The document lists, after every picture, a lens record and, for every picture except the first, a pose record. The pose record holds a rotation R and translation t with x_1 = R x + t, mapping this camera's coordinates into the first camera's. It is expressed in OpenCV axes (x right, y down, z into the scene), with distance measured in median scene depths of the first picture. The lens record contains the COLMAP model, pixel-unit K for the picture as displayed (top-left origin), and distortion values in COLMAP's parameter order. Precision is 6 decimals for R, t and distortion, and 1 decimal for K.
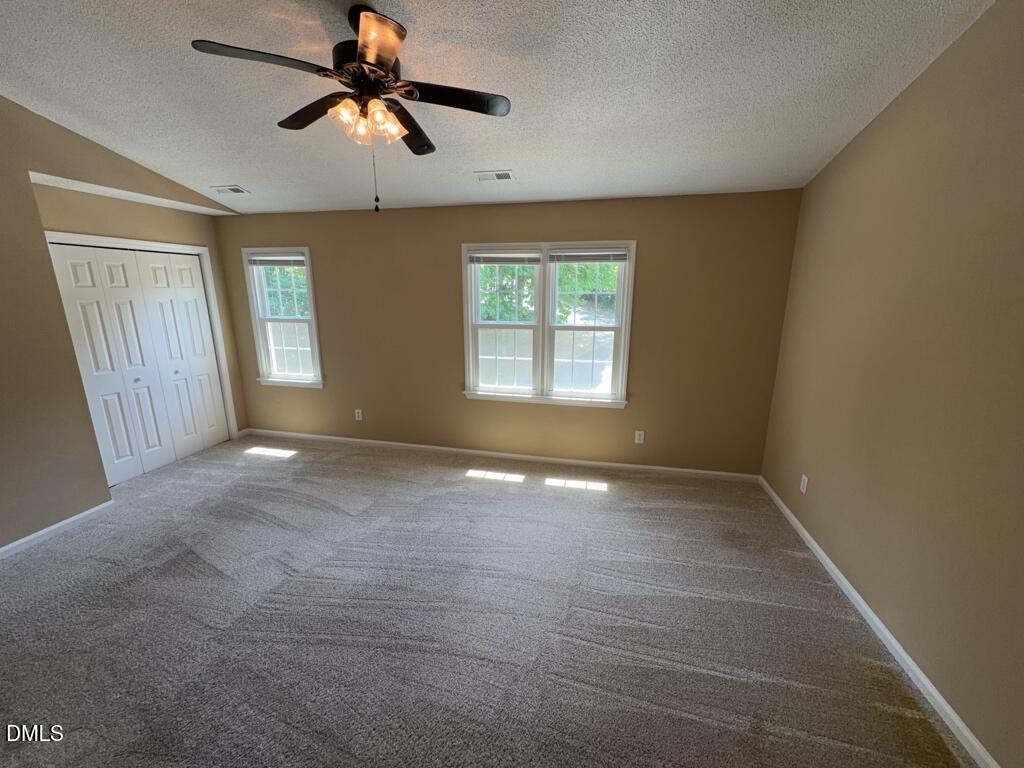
lens RADIAL K [[406.3, 0, 511.5], [0, 406.3, 385.7], [0, 0, 1]] dist [0.007678, -0.001045]
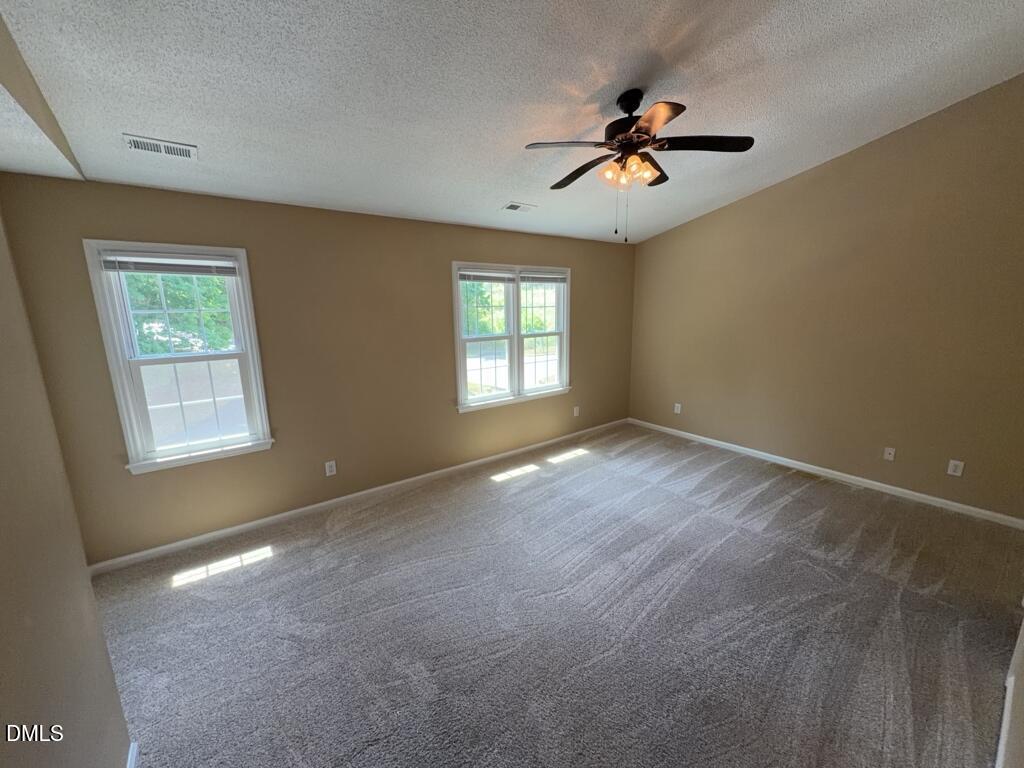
lens RADIAL K [[406.3, 0, 509.0], [0, 406.3, 383.3], [0, 0, 1]] dist [0.007678, -0.001045]
pose [[0.651954, -0.152680, 0.742728, -0.804163], [0.199974, 0.979461, 0.025811, -0.044704], [-0.731414, 0.131699, 0.669096, 0.243593]]
